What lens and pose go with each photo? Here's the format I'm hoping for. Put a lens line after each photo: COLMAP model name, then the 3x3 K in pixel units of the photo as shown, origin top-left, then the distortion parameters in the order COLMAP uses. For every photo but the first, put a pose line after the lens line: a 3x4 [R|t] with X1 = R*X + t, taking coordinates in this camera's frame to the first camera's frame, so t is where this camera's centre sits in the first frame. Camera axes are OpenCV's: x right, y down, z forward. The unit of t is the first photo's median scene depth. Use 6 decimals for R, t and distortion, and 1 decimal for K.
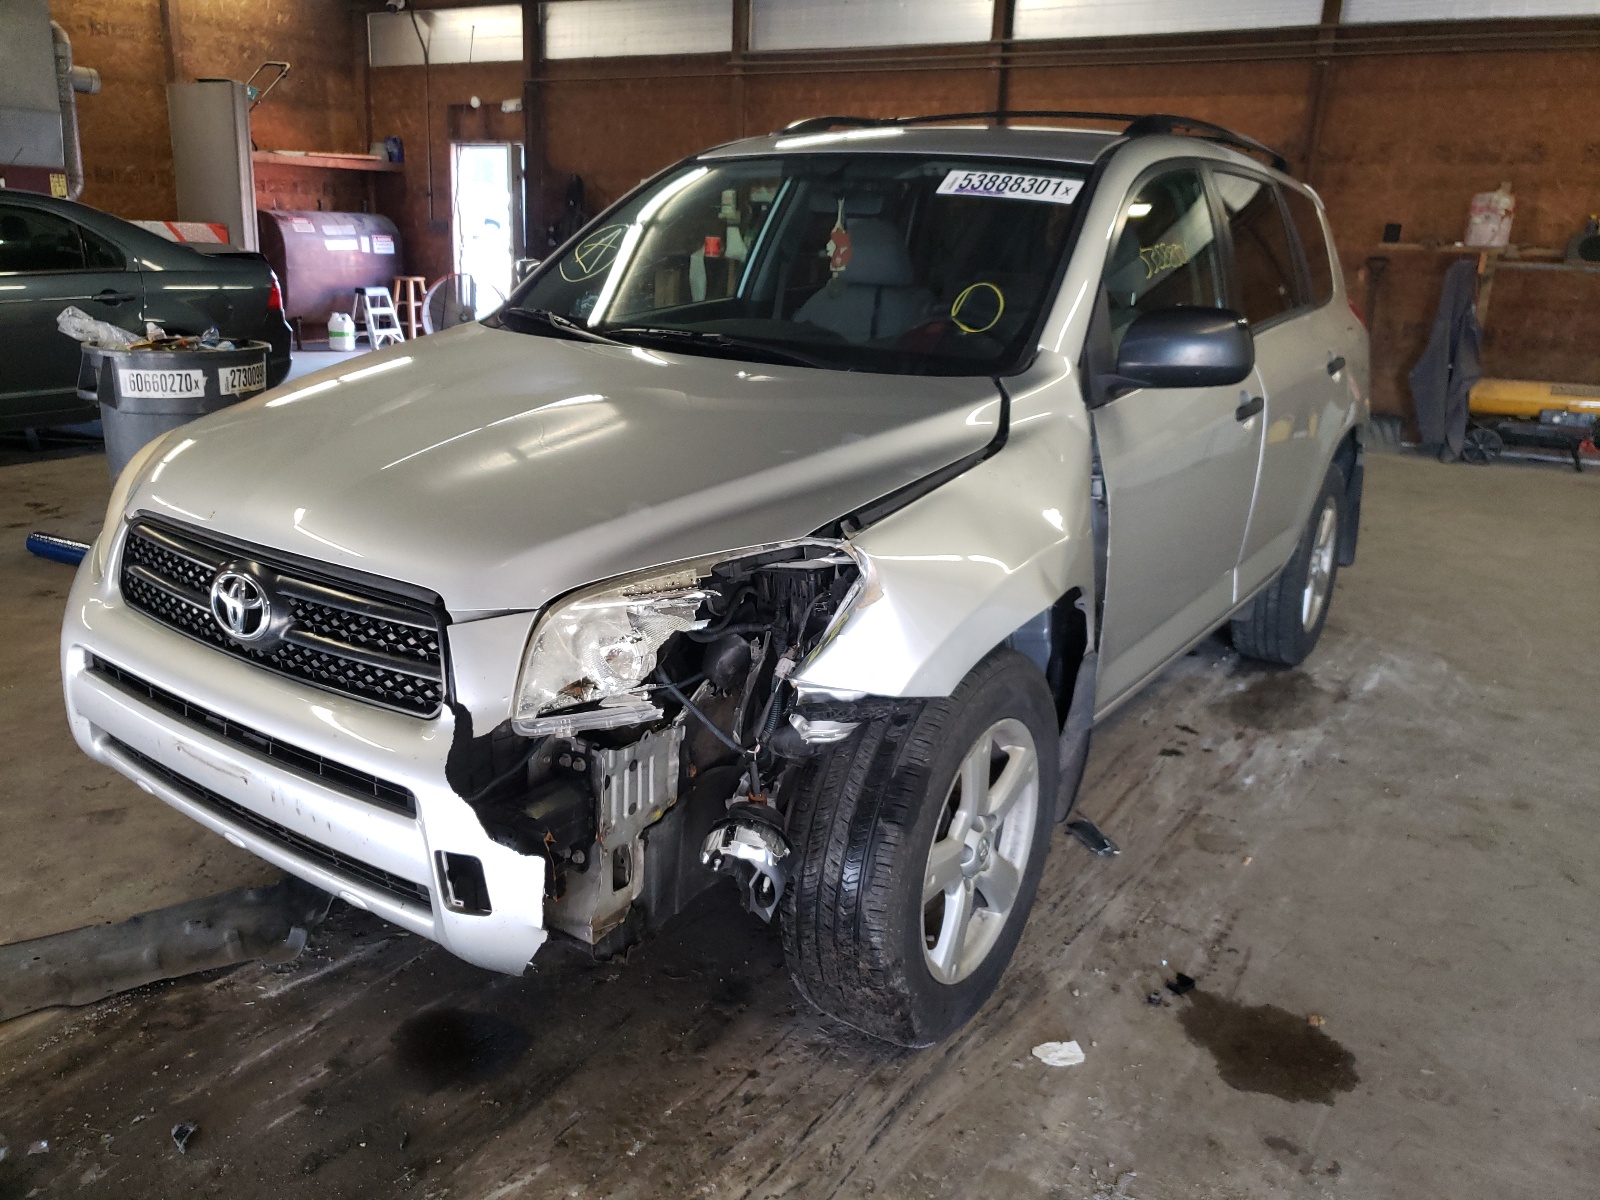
lens RADIAL K [[1292.0, 0, 800.0], [0, 1292.0, 600.0], [0, 0, 1]] dist [0.002200, 0.020557]
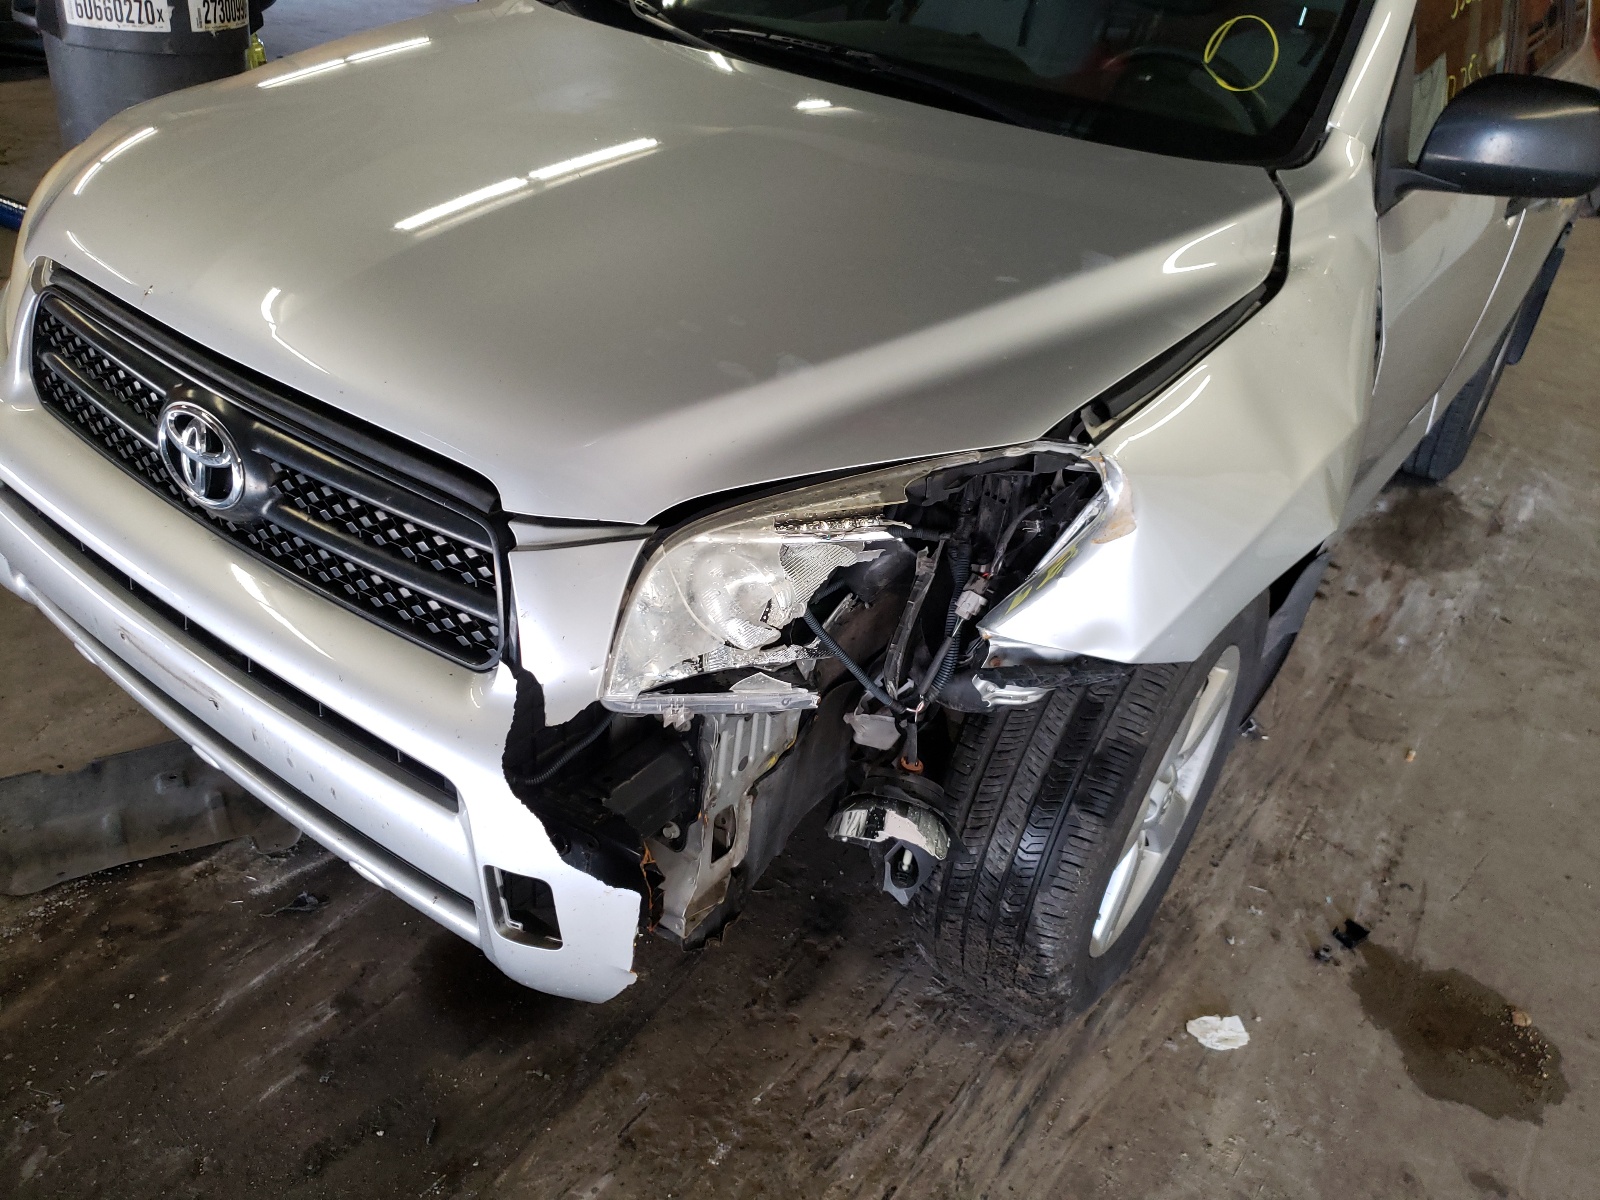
lens RADIAL K [[1293.0, 0, 837.9], [0, 1293.0, 598.7], [0, 0, 1]] dist [0.017079, -0.002223]
pose [[0.996451, 0.078139, 0.031308, -0.098560], [-0.083399, 0.966893, 0.241169, -0.107610], [-0.011427, -0.242924, 0.969978, 0.275660]]
